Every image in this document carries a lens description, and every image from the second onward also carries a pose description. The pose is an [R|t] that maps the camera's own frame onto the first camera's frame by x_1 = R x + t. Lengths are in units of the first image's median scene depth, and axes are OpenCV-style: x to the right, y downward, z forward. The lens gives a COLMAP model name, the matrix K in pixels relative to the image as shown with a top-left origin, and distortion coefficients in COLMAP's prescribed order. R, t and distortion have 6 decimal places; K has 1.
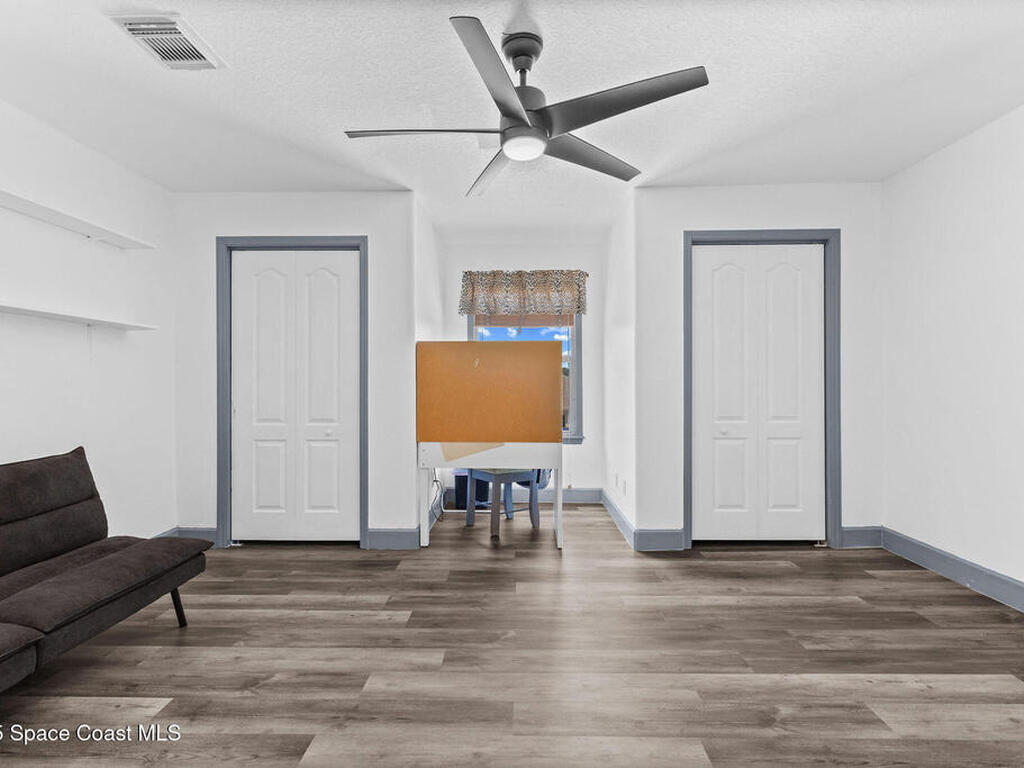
lens RADIAL K [[516.6, 0, 511.7], [0, 516.6, 385.1], [0, 0, 1]] dist [0.010867, -0.003198]
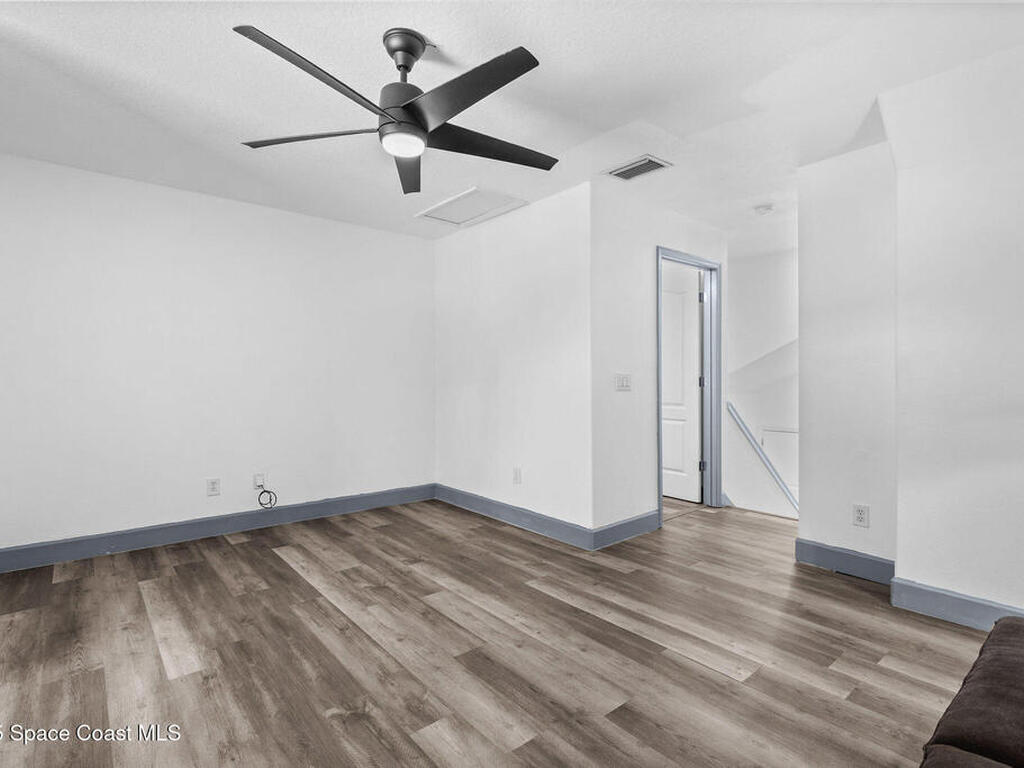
lens RADIAL K [[516.6, 0, 509.7], [0, 516.6, 382.9], [0, 0, 1]] dist [0.010867, -0.003198]
pose [[-0.659237, 0.006190, 0.751910, -0.881359], [0.006749, 0.999975, -0.002314, 0.007941], [-0.751905, 0.003549, -0.659262, 1.550615]]
